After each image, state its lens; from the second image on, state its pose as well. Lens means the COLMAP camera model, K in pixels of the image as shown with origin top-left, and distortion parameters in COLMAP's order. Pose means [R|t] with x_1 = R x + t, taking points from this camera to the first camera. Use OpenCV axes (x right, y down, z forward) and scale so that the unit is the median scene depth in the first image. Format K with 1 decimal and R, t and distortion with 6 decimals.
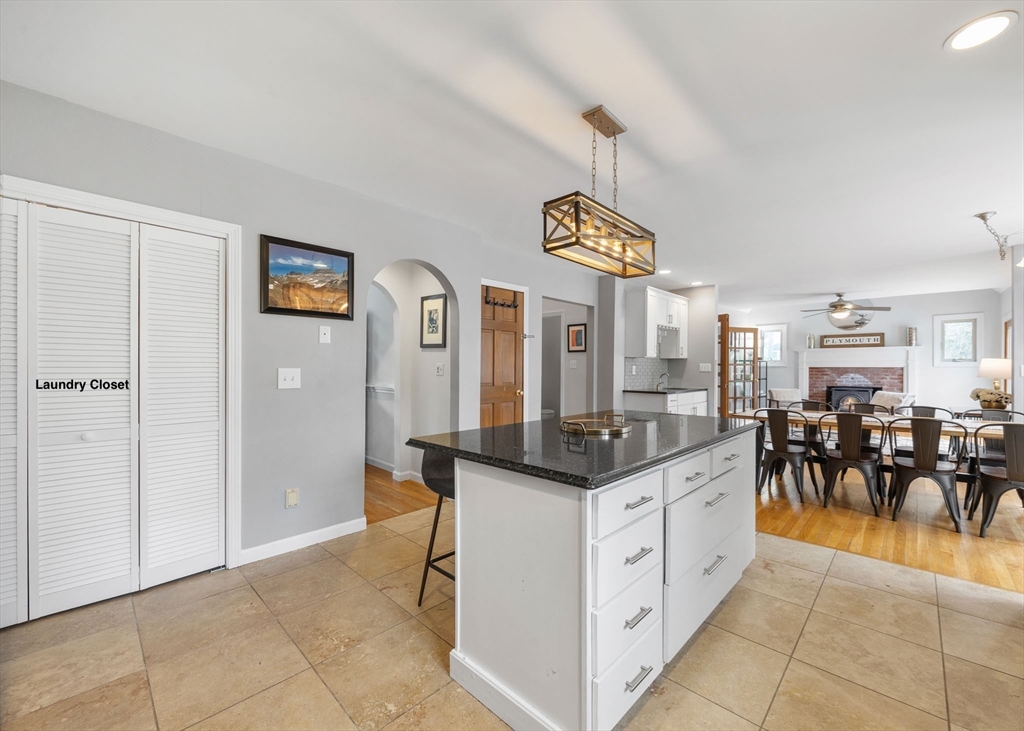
lens RADIAL K [[411.2, 0, 530.2], [0, 411.2, 367.3], [0, 0, 1]] dist [0.001639, -0.000007]
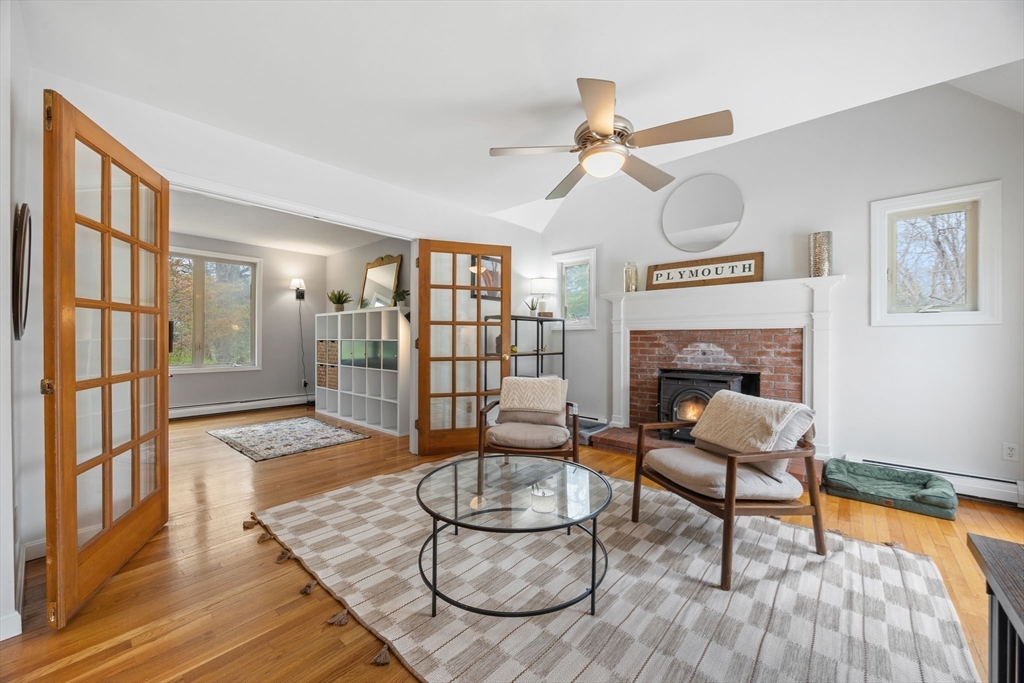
lens RADIAL K [[395.5, 0, 503.8], [0, 395.5, 338.6], [0, 0, 1]] dist [0.000479, 0.000045]
pose [[0.999490, 0.002396, 0.031833, 0.570000], [-0.002272, 0.999990, -0.003939, 0.013386], [-0.031842, 0.003865, 0.999485, 0.585432]]
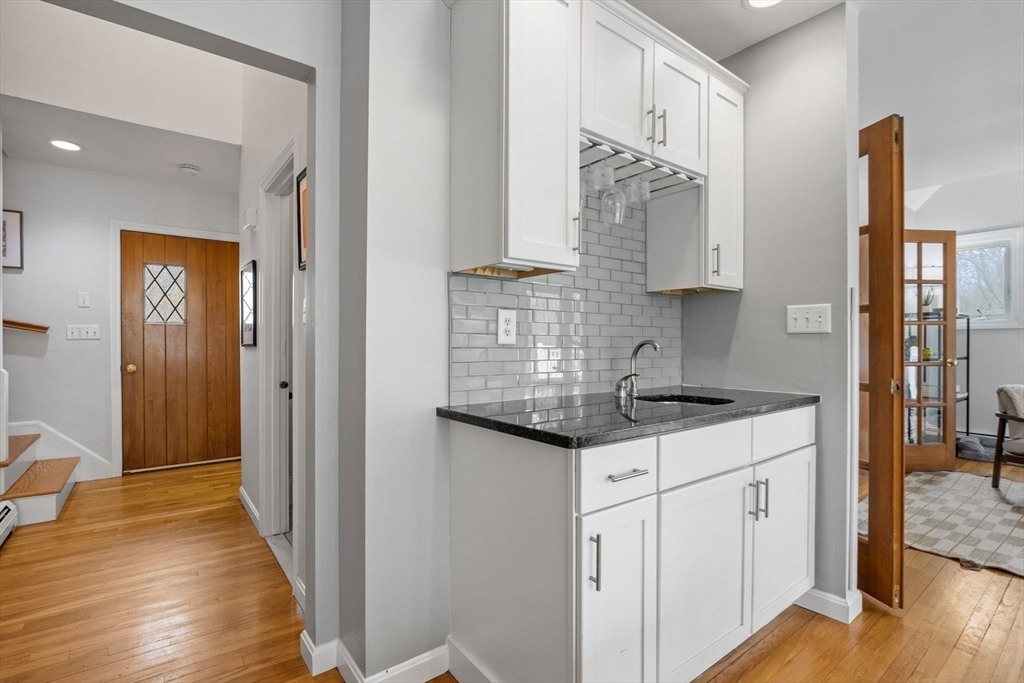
lens RADIAL K [[477.0, 0, 511.9], [0, 477.0, 344.2], [0, 0, 1]] dist [-0.014968, 0.002527]
pose [[0.985434, -0.004429, -0.170001, 0.220474], [0.004792, 0.999987, 0.001725, 0.012354], [0.169991, -0.002514, 0.985442, 0.508807]]
